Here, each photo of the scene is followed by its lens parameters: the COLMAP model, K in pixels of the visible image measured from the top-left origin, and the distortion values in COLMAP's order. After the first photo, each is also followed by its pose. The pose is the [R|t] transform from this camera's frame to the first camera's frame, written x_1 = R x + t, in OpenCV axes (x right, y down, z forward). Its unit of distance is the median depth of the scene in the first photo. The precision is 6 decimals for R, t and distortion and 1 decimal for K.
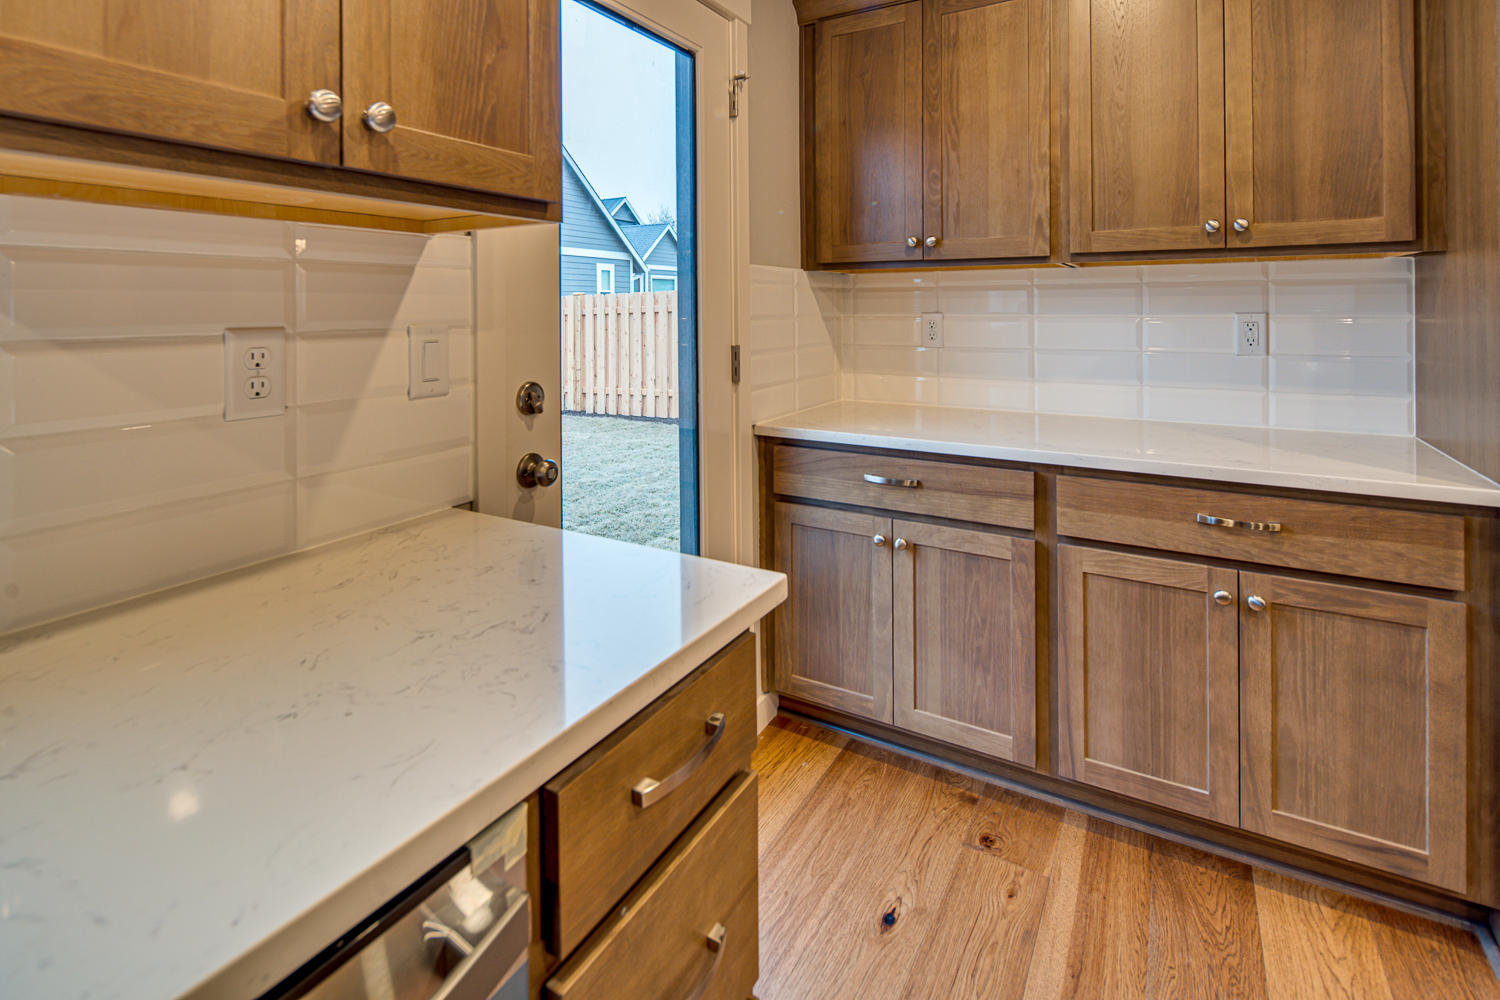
lens RADIAL K [[727.2, 0, 750.8], [0, 727.2, 304.0], [0, 0, 1]] dist [0.000396, -0.000549]
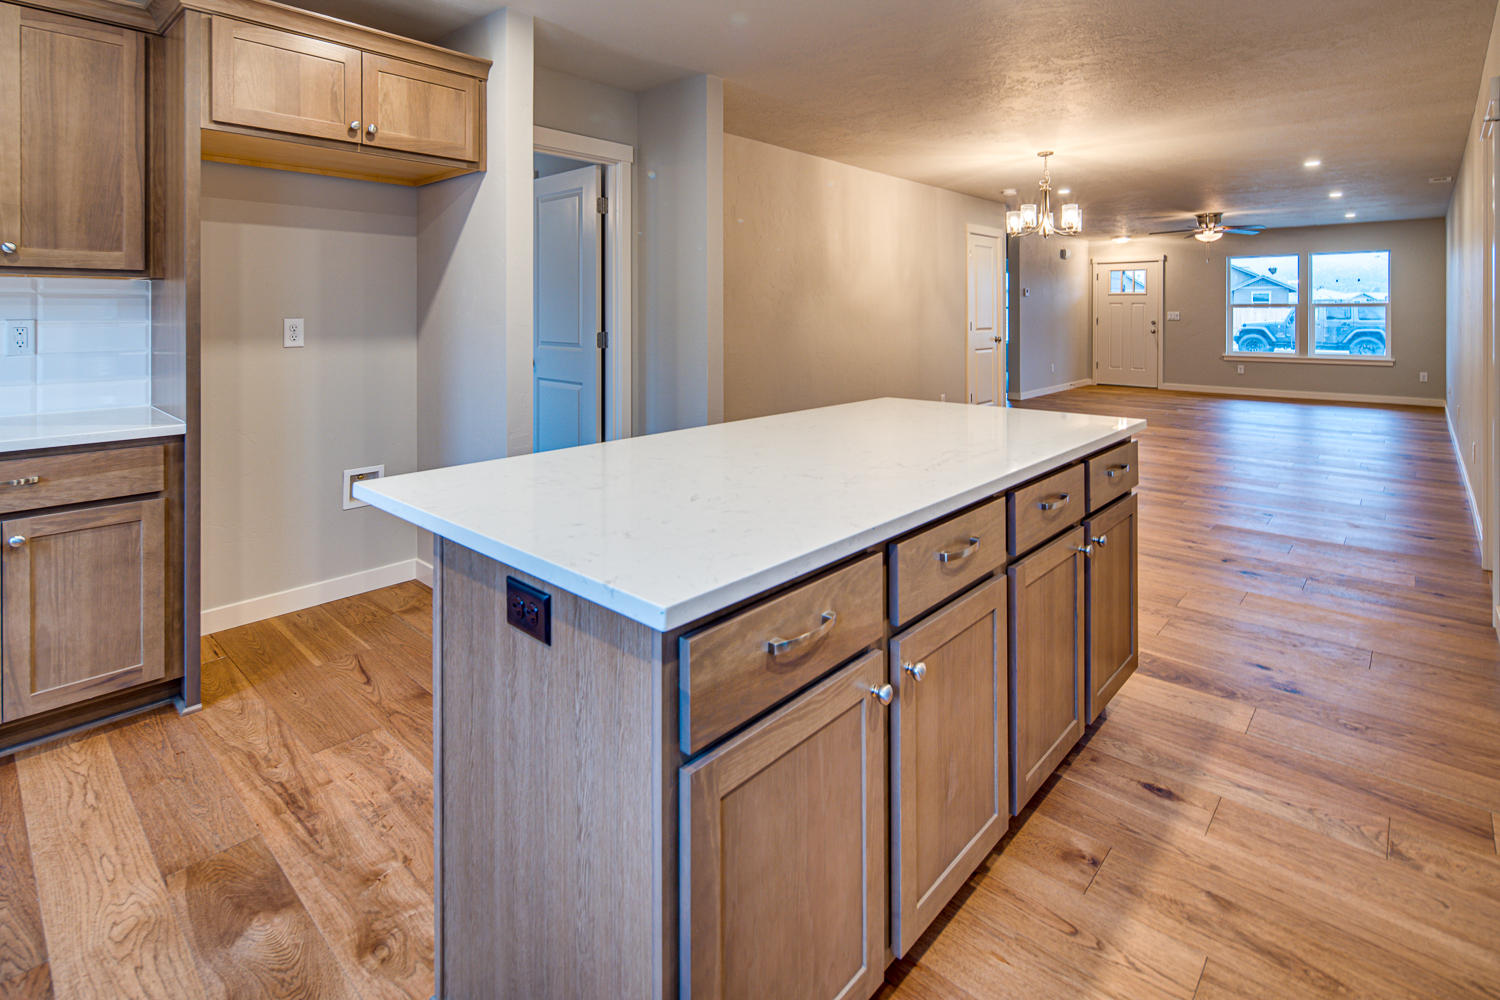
lens RADIAL K [[743.8, 0, 740.0], [0, 743.8, 313.1], [0, 0, 1]] dist [-0.003490, -0.001410]
pose [[0.217046, 0.004350, 0.976152, -0.316730], [-0.005425, 0.999980, -0.003250, -0.001415], [-0.976146, -0.004590, 0.217065, -0.544929]]
